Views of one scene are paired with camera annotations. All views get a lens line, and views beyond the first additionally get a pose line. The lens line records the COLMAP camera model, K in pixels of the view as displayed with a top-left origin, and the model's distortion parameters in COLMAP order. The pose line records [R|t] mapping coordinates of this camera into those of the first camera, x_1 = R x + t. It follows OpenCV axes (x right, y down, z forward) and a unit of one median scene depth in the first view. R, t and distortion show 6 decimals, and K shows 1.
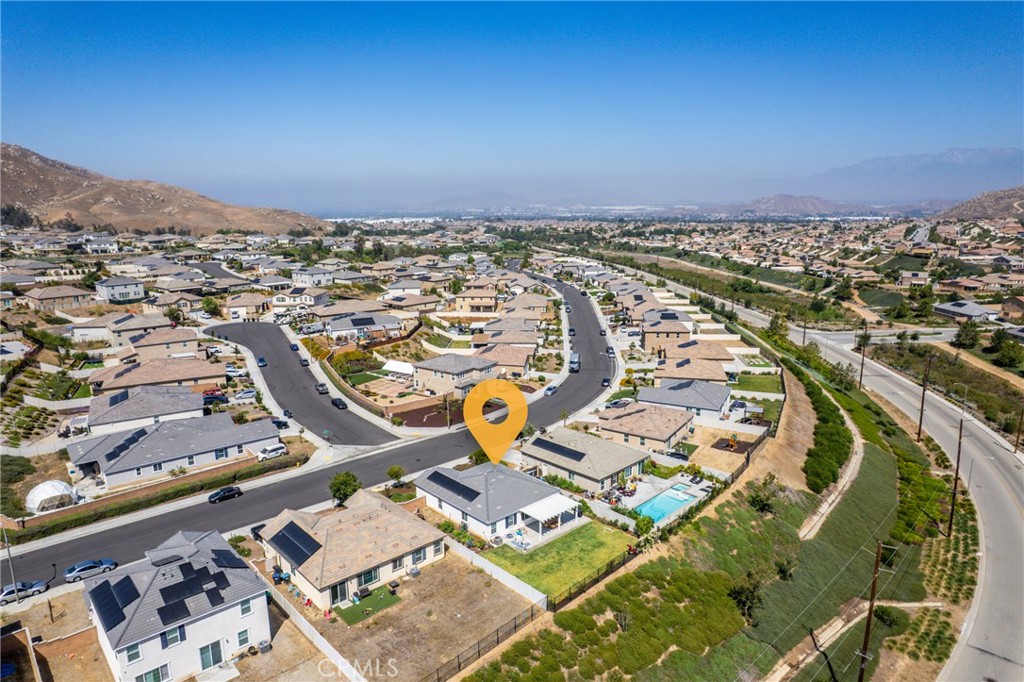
lens RADIAL K [[655.9, 0, 512.4], [0, 655.9, 340.6], [0, 0, 1]] dist [-0.053772, 0.046384]
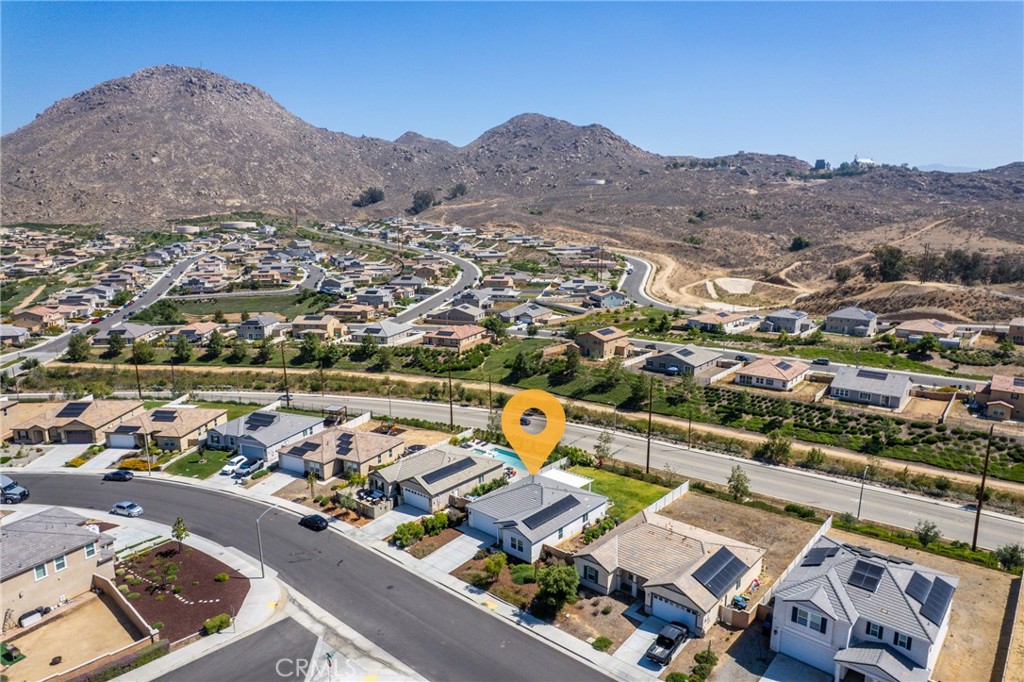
lens RADIAL K [[655.9, 0, 515.2], [0, 655.9, 340.9], [0, 0, 1]] dist [-0.053772, 0.046384]
pose [[-0.108731, -0.201086, 0.973520, -0.744641], [0.205417, 0.953644, 0.219923, -0.185628], [-0.972616, 0.223890, -0.062384, 0.807415]]
